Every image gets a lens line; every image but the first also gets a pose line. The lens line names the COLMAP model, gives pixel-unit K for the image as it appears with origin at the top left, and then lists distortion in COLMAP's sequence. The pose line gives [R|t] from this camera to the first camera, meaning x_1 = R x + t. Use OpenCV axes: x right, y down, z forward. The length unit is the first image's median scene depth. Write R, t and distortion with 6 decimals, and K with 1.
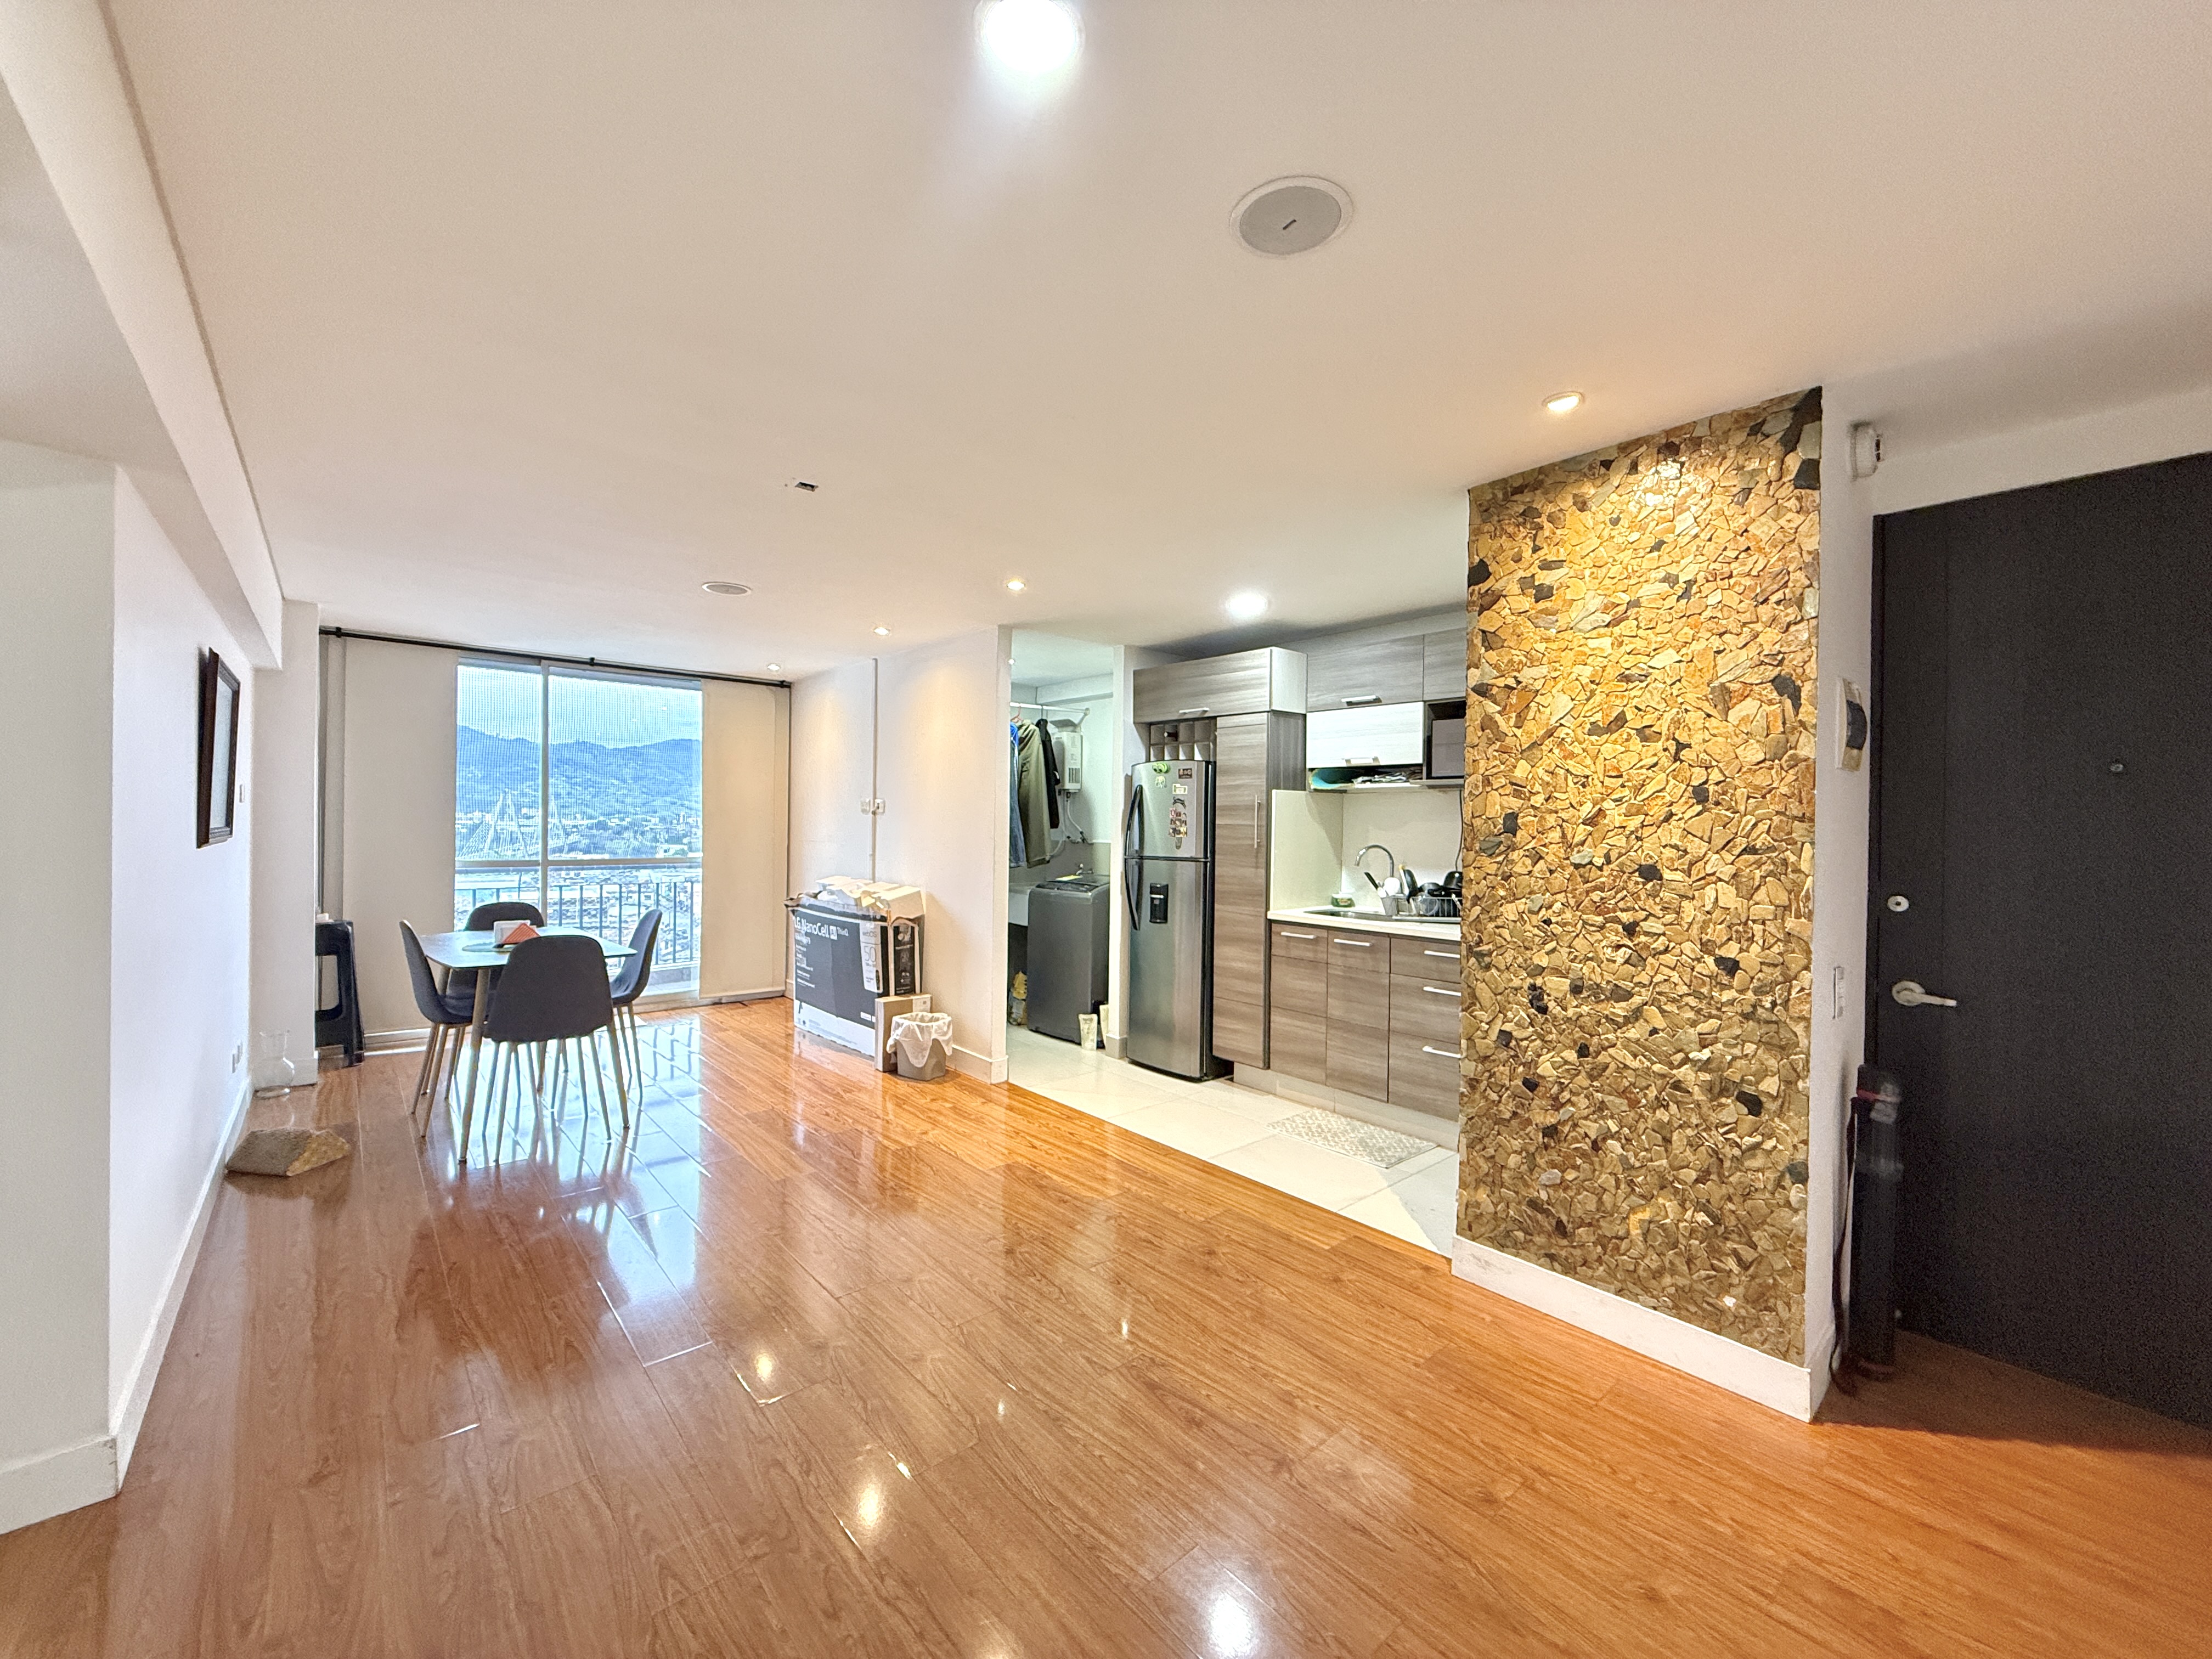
lens RADIAL K [[871.5, 0, 1101.5], [0, 871.5, 832.4], [0, 0, 1]] dist [-0.002605, 0.000468]
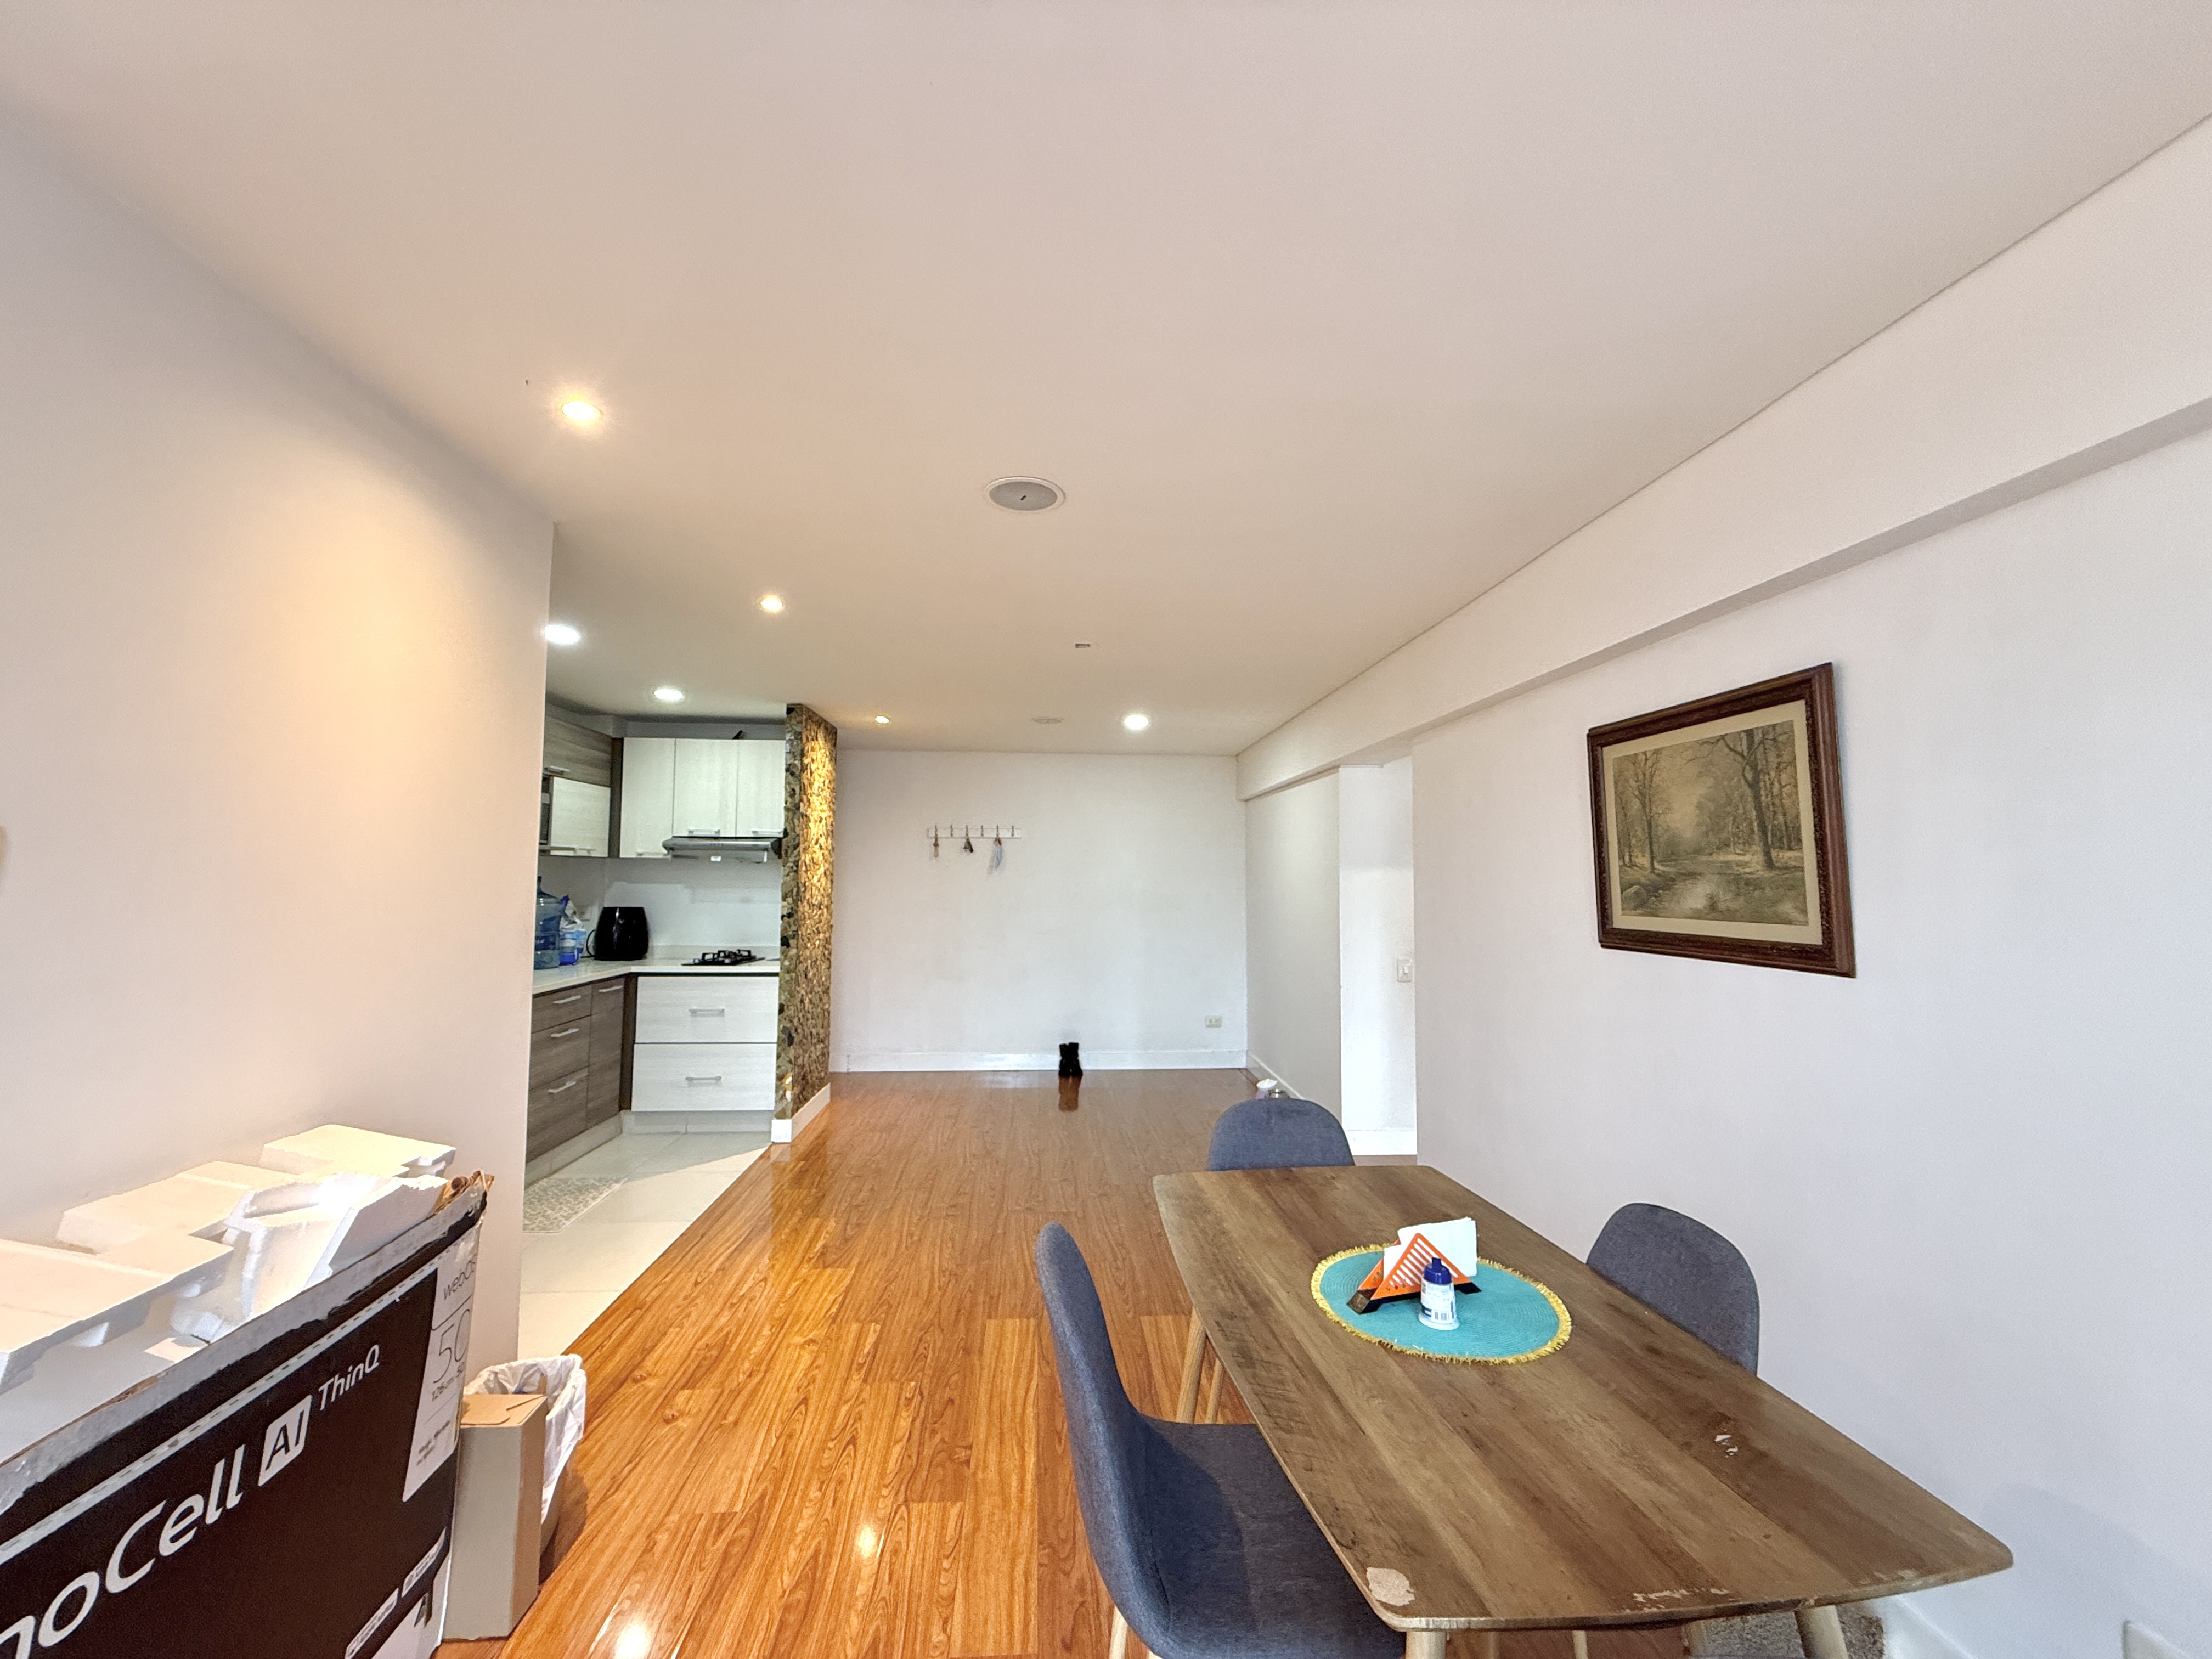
lens RADIAL K [[871.5, 0, 1093.7], [0, 871.5, 829.7], [0, 0, 1]] dist [-0.002605, 0.000468]
pose [[-0.791957, 0.013281, 0.610432, -0.760357], [-0.015795, 0.998983, -0.042226, -0.040666], [-0.610372, -0.043083, -0.790942, 1.327996]]
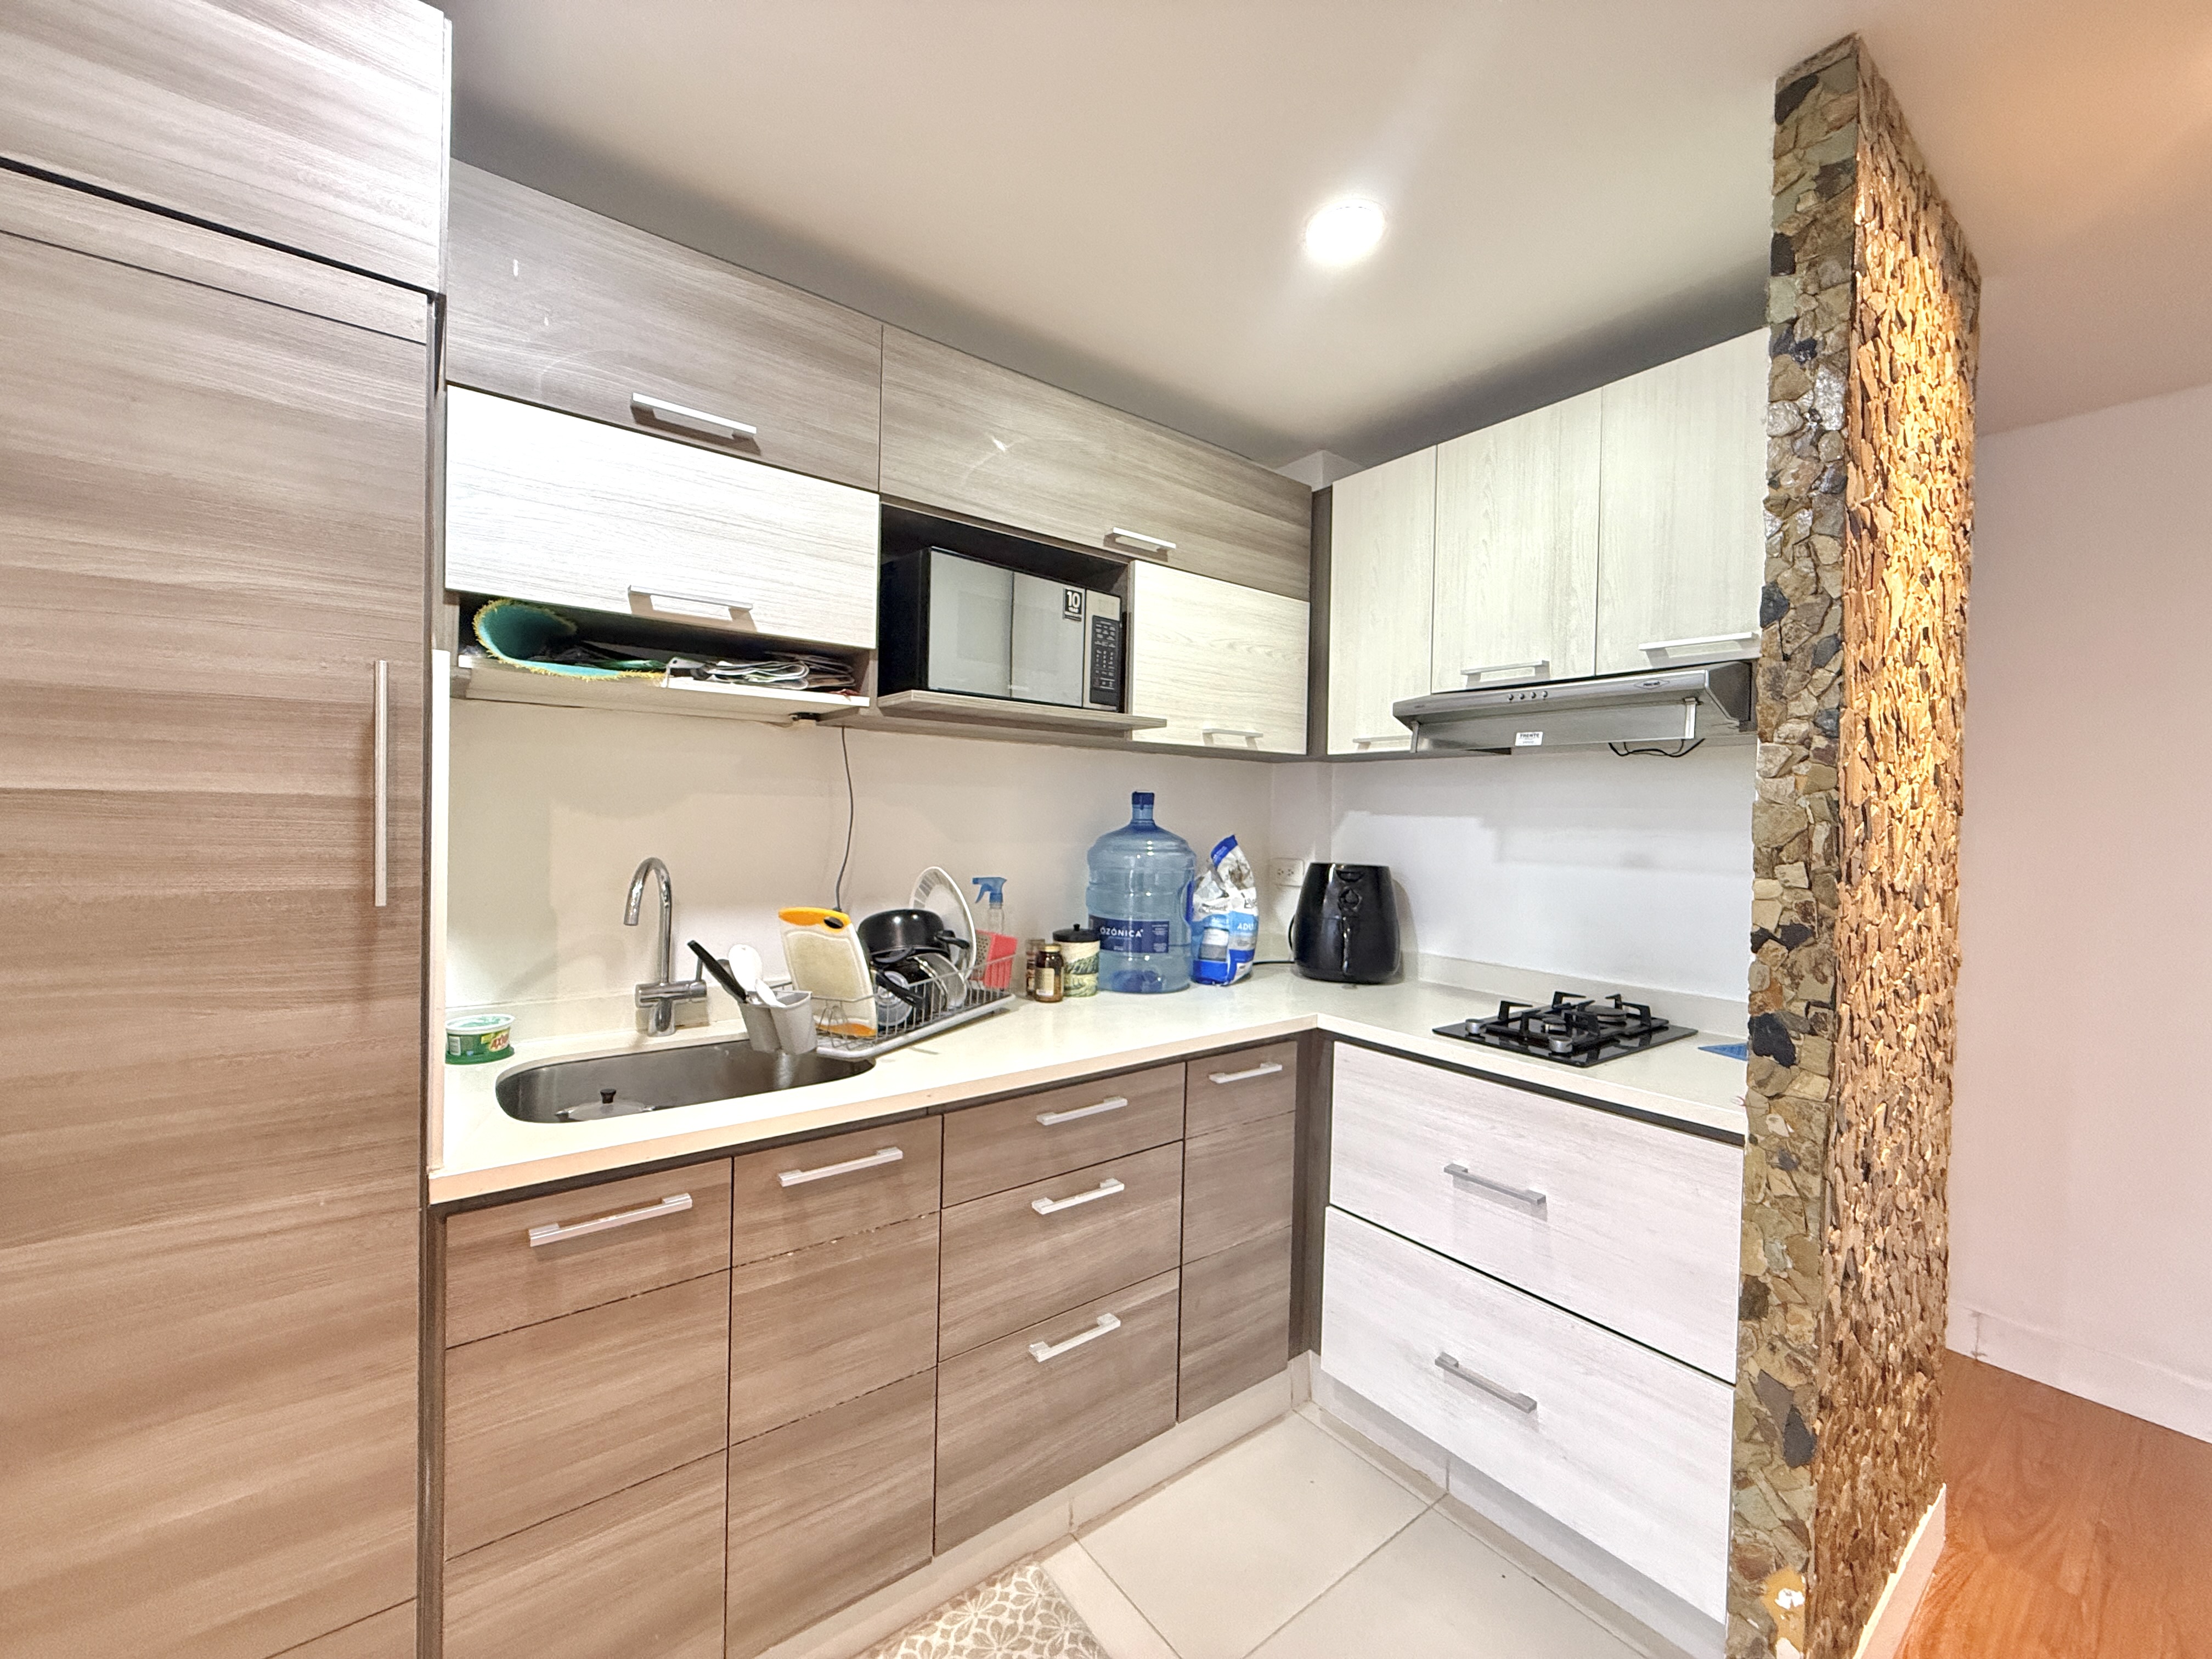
lens RADIAL K [[871.5, 0, 1103.2], [0, 871.5, 831.6], [0, 0, 1]] dist [-0.002605, 0.000468]
pose [[0.071020, -0.033153, 0.996924, -0.023429], [-0.010050, 0.999373, 0.033950, -0.010345], [-0.997424, -0.012430, 0.070642, 0.854471]]
